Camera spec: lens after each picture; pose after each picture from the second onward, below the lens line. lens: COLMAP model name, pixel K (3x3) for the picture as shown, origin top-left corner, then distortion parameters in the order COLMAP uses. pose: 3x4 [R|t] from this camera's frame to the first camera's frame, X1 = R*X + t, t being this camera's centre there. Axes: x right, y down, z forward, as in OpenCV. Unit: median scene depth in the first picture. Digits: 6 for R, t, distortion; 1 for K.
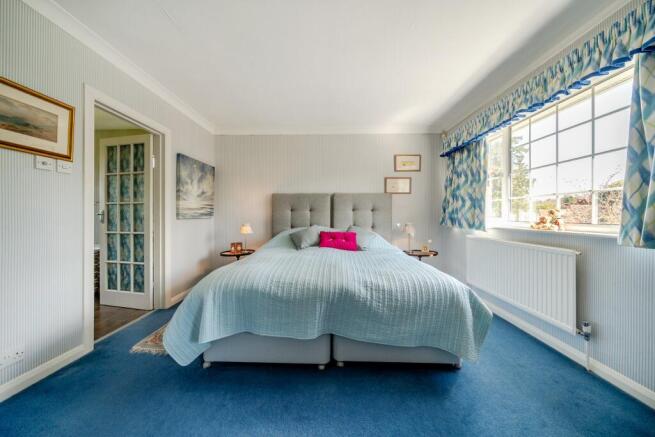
lens RADIAL K [[225.9, 0, 325.8], [0, 225.9, 213.9], [0, 0, 1]] dist [-0.000898, -0.000123]
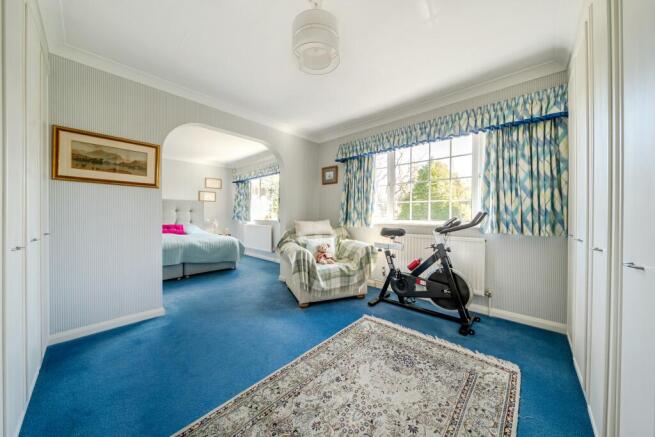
lens RADIAL K [[225.9, 0, 325.8], [0, 225.9, 213.9], [0, 0, 1]] dist [-0.000898, -0.000123]
pose [[0.672189, 0.003407, 0.740372, -0.413415], [-0.004728, 0.999989, -0.000308, -0.002274], [-0.740365, -0.003293, 0.672197, -0.967581]]
